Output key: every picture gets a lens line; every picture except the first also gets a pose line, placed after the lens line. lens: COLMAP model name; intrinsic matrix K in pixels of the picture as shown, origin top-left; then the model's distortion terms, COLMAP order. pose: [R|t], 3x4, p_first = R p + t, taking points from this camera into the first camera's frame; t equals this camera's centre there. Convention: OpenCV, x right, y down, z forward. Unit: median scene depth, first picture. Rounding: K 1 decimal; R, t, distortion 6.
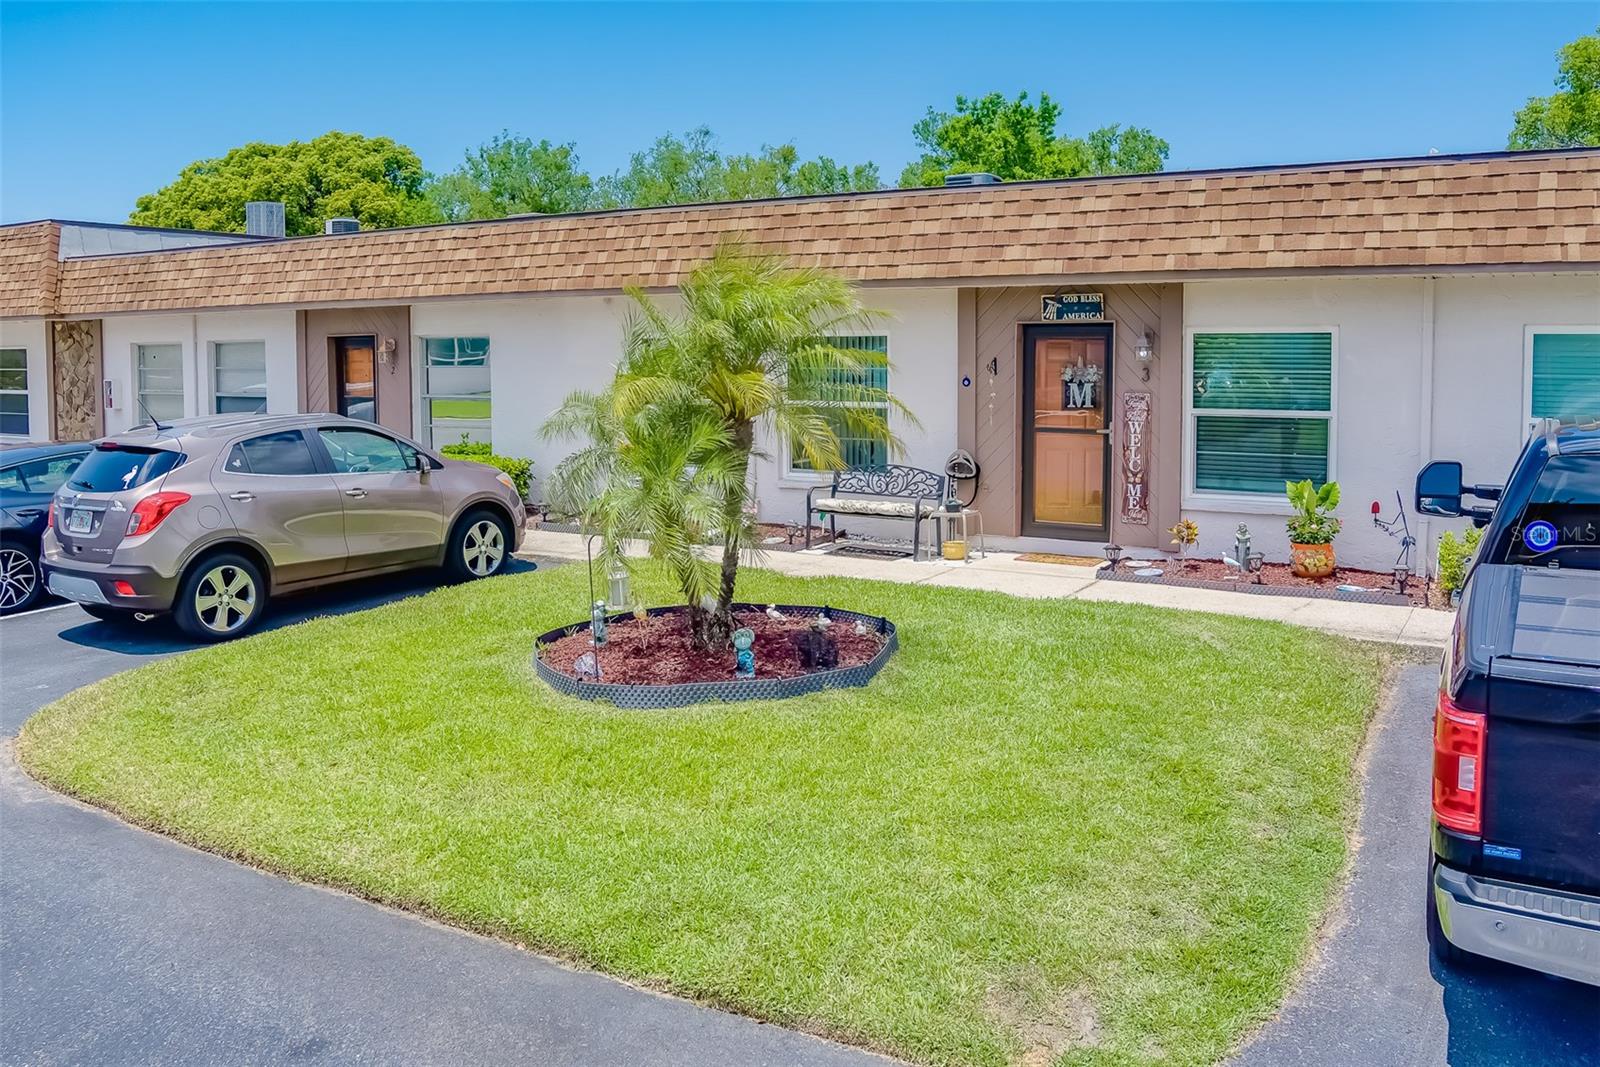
lens RADIAL K [[1320.8, 0, 799.4], [0, 1320.8, 514.0], [0, 0, 1]] dist [-0.077534, 0.038181]
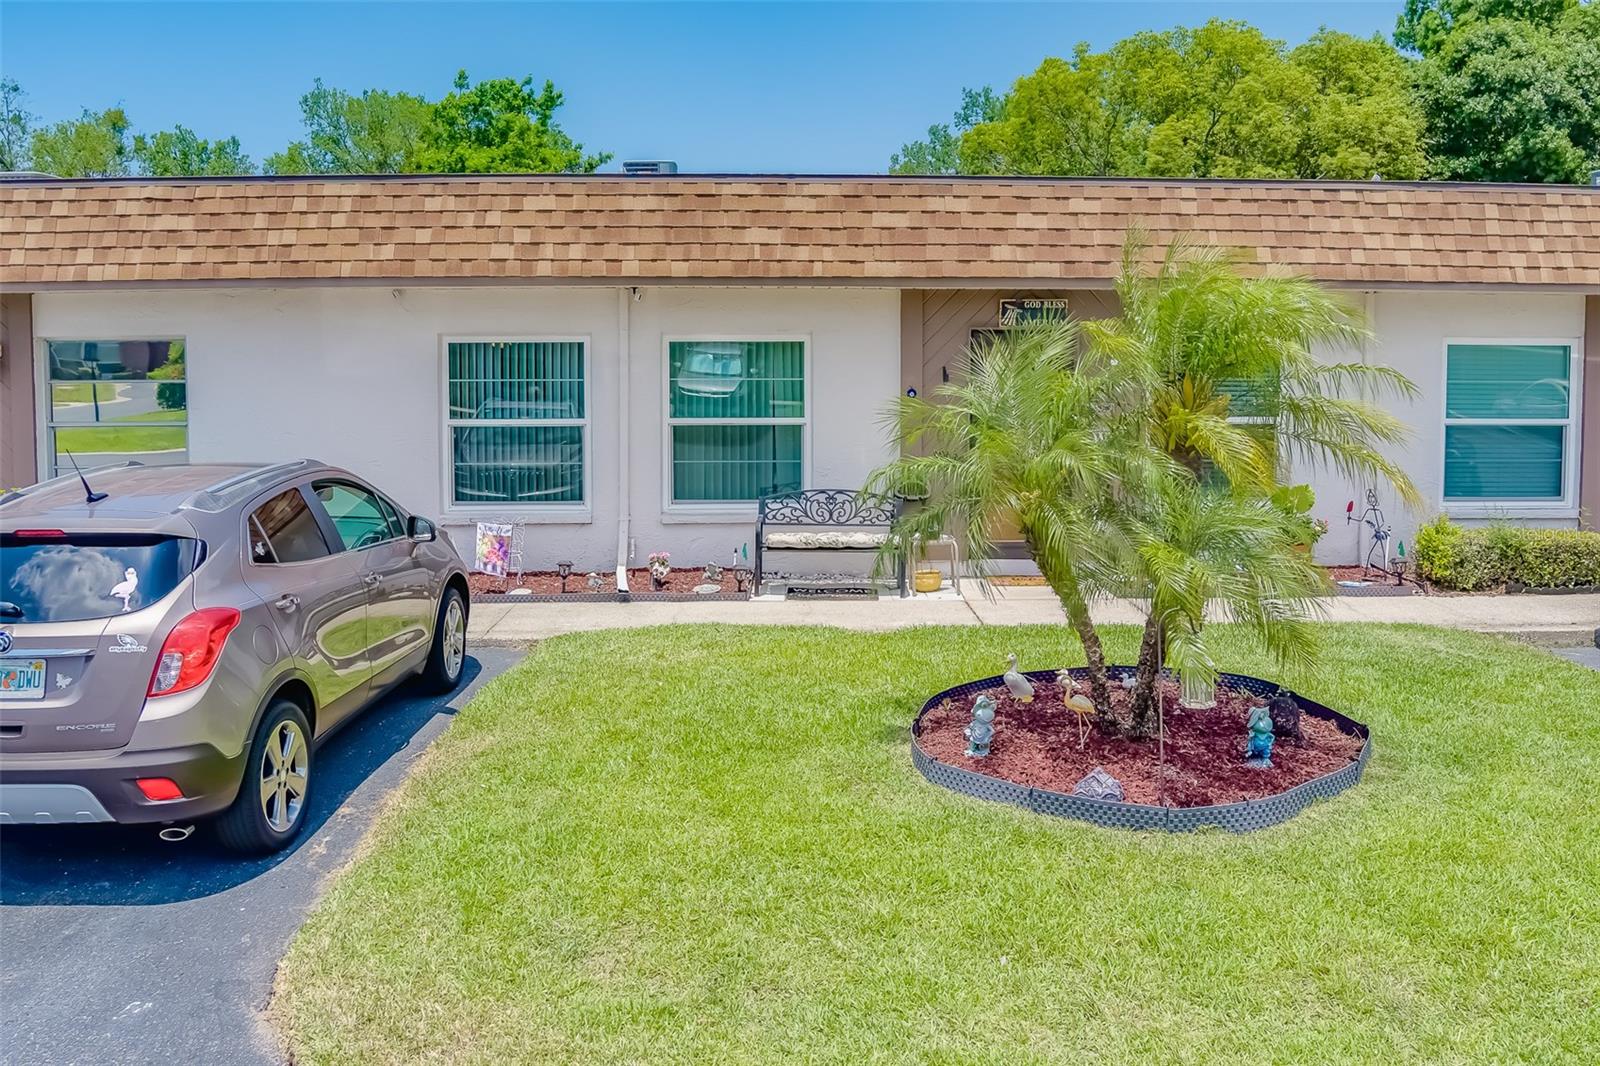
lens RADIAL K [[1320.8, 0, 799.4], [0, 1320.8, 513.5], [0, 0, 1]] dist [-0.077534, 0.038181]
pose [[0.841892, -0.063798, 0.535861, -0.430984], [0.064293, 0.997773, 0.017780, -0.039638], [-0.535802, 0.019483, 0.844119, 0.283203]]
